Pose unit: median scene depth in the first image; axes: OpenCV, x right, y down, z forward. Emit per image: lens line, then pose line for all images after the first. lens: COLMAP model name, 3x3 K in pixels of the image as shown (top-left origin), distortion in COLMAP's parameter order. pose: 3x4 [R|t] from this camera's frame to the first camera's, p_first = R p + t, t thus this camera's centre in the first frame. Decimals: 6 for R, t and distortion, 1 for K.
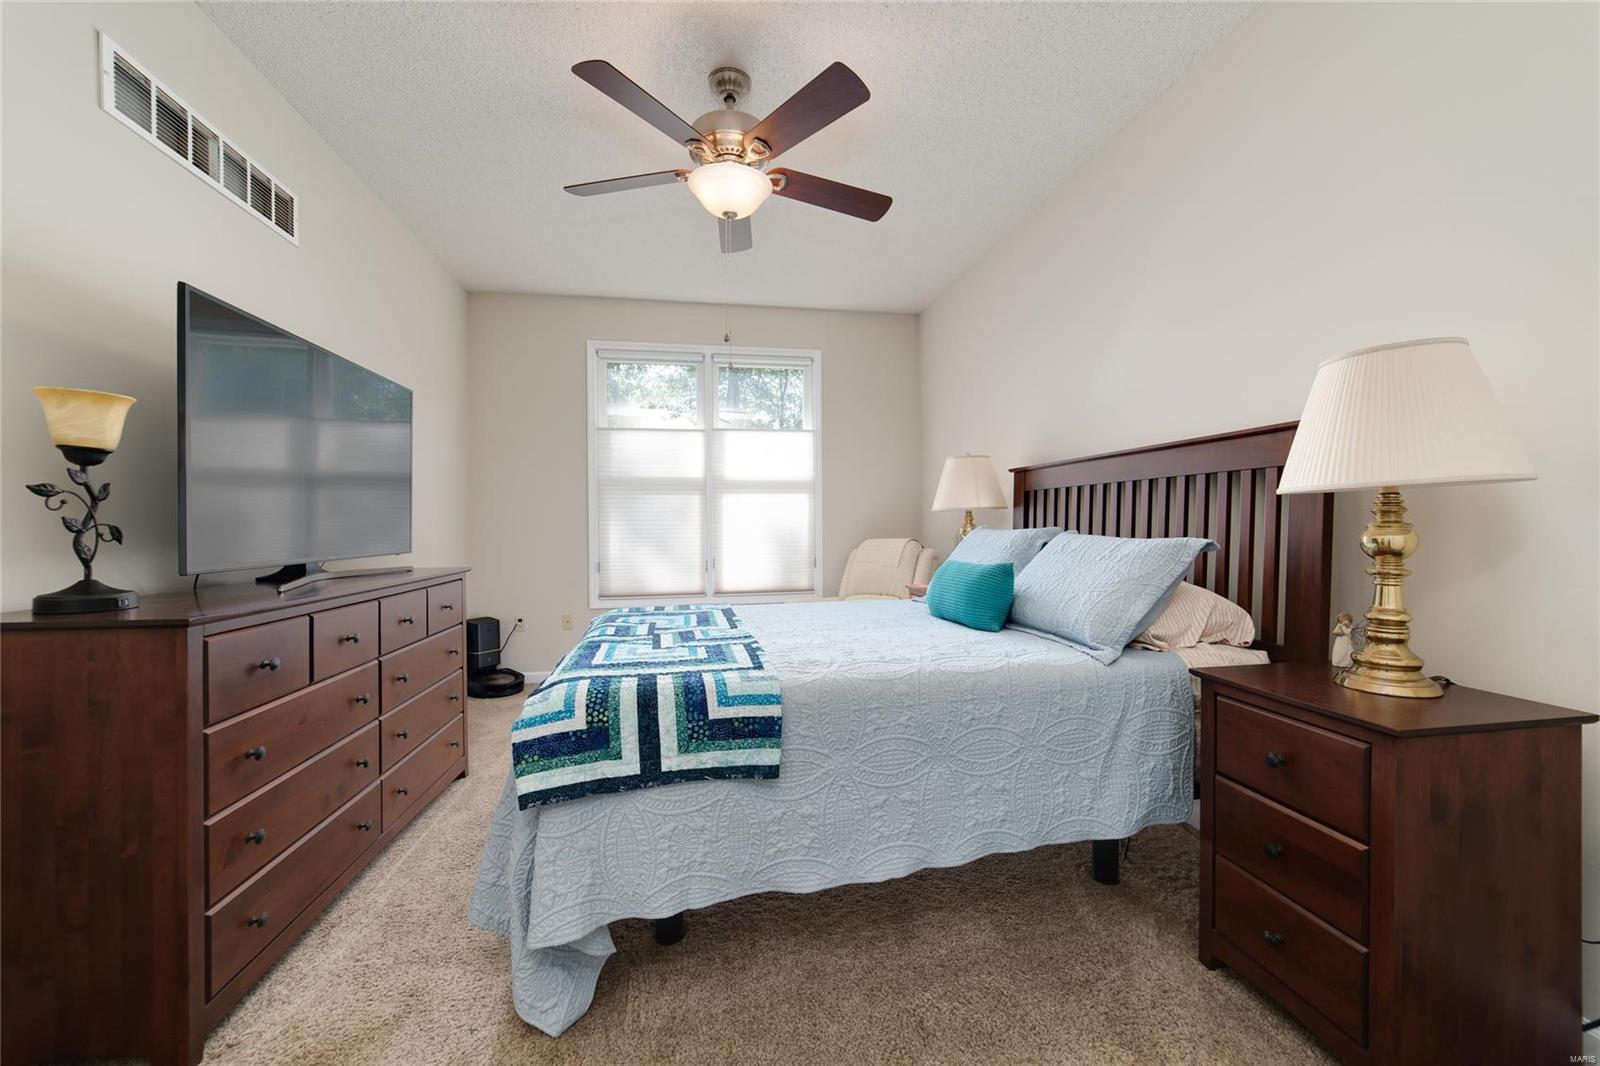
lens RADIAL K [[628.4, 0, 801.1], [0, 628.4, 536.7], [0, 0, 1]] dist [-0.001856, -0.000075]
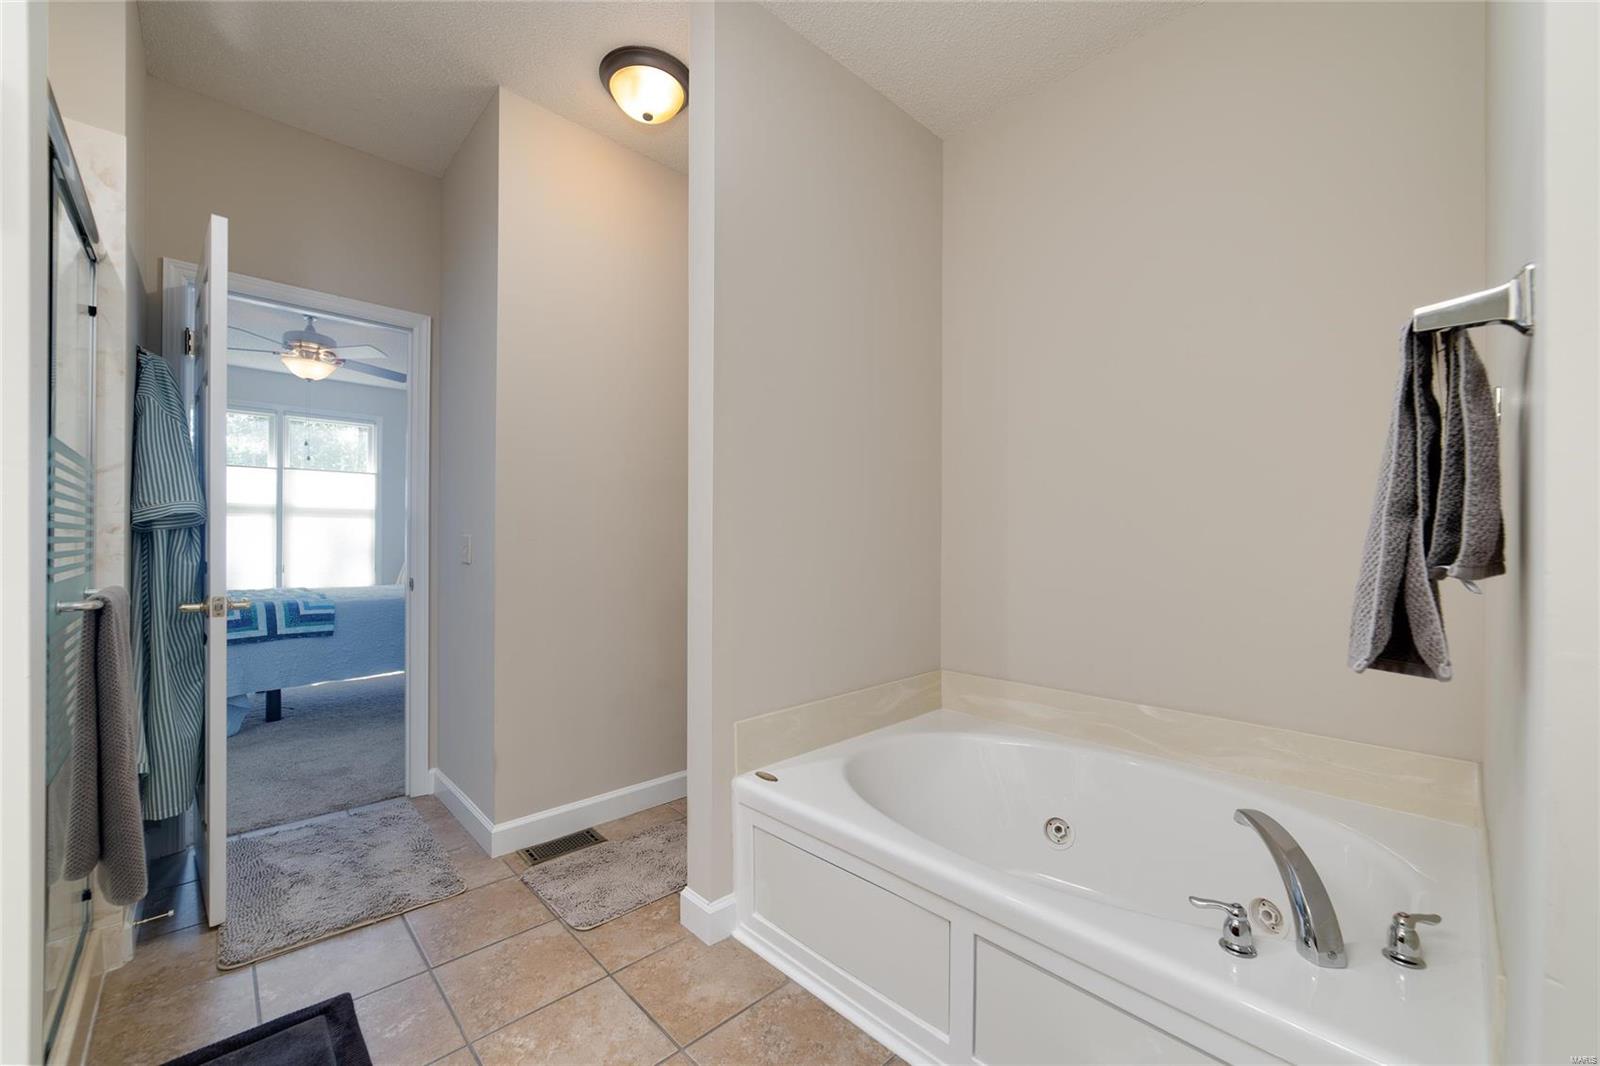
lens RADIAL K [[628.4, 0, 794.9], [0, 628.4, 537.4], [0, 0, 1]] dist [-0.001856, -0.000075]
pose [[0.837948, 0.015049, 0.545542, 0.148448], [0.002492, 0.999504, -0.031399, 0.055139], [-0.545744, 0.027670, 0.837495, -2.323172]]
